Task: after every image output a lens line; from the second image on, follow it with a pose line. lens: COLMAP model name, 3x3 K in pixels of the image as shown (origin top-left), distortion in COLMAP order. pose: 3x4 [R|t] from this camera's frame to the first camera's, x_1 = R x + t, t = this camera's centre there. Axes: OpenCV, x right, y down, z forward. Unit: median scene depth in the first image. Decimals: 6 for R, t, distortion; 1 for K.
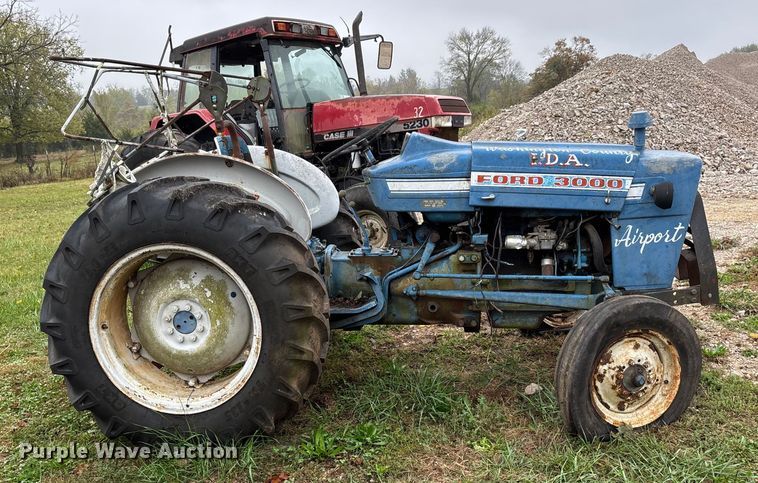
lens RADIAL K [[684.3, 0, 379.0], [0, 684.3, 241.5], [0, 0, 1]] dist [0.138399, -0.328590]
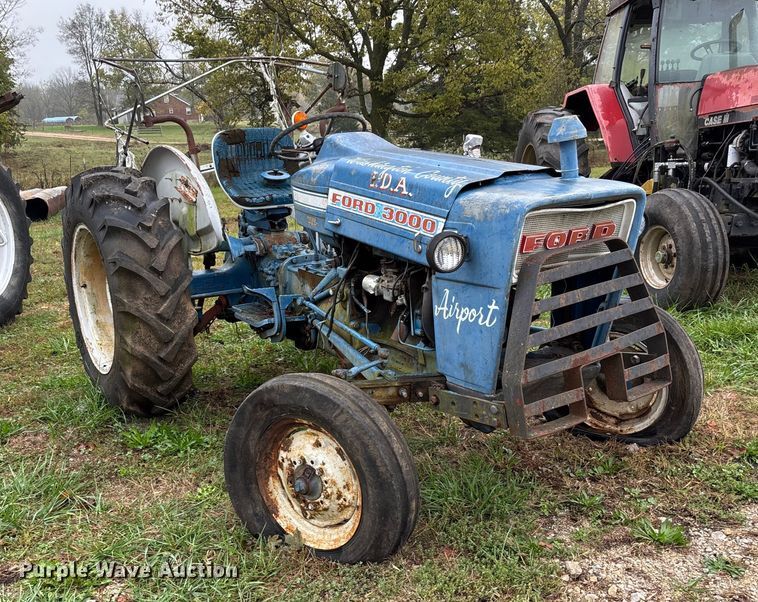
lens RADIAL K [[788.0, 0, 379.0], [0, 788.0, 301.0], [0, 0, 1]] dist [0.016146, 0.011436]
pose [[0.639958, 0.201589, -0.741496, 0.960064], [-0.128359, 0.979461, 0.155502, -0.132757], [0.757613, -0.004337, 0.652689, 0.470965]]
